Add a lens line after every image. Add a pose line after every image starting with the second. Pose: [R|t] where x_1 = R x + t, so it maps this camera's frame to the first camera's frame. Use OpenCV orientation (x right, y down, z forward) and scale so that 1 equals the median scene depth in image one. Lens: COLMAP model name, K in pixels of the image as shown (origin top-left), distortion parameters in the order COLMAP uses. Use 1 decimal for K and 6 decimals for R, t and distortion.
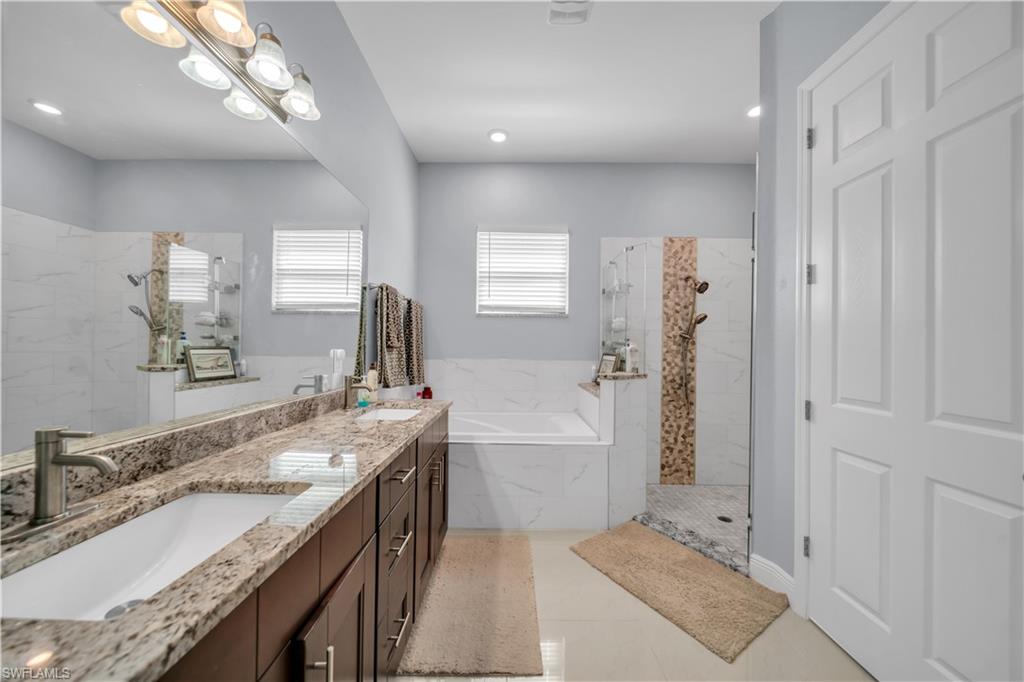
lens RADIAL K [[352.3, 0, 511.6], [0, 352.3, 345.2], [0, 0, 1]] dist [-0.001912, -0.000860]
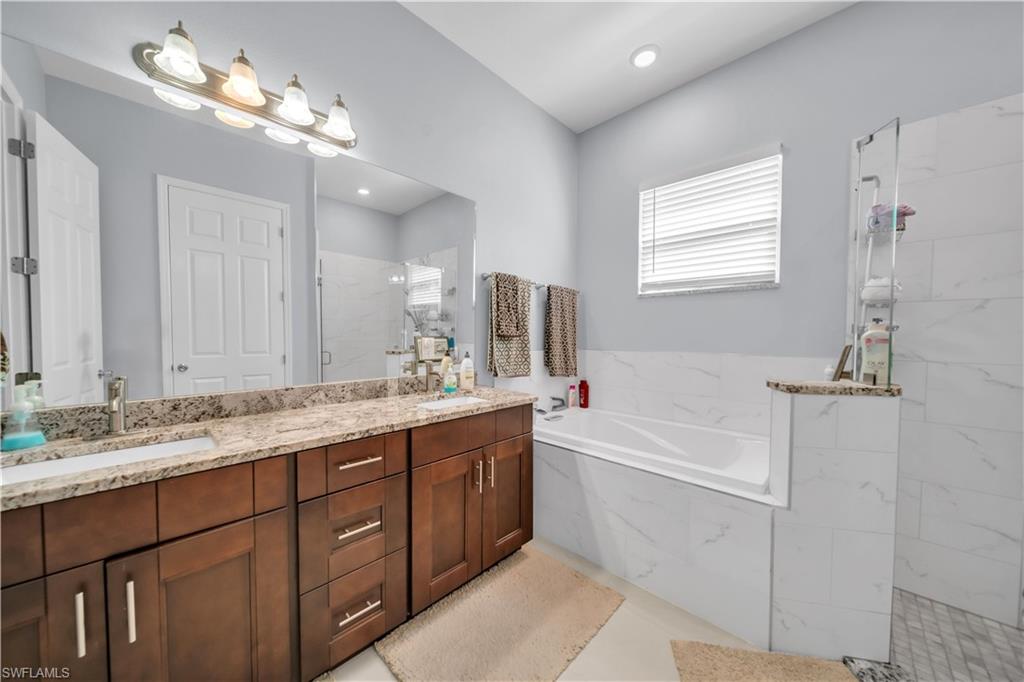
lens RADIAL K [[352.3, 0, 507.8], [0, 352.3, 345.3], [0, 0, 1]] dist [-0.001912, -0.000860]
pose [[0.722500, 0.012981, -0.691249, 0.338982], [0.005936, 0.999670, 0.024978, 0.006674], [0.691345, -0.022150, 0.722185, 0.285260]]
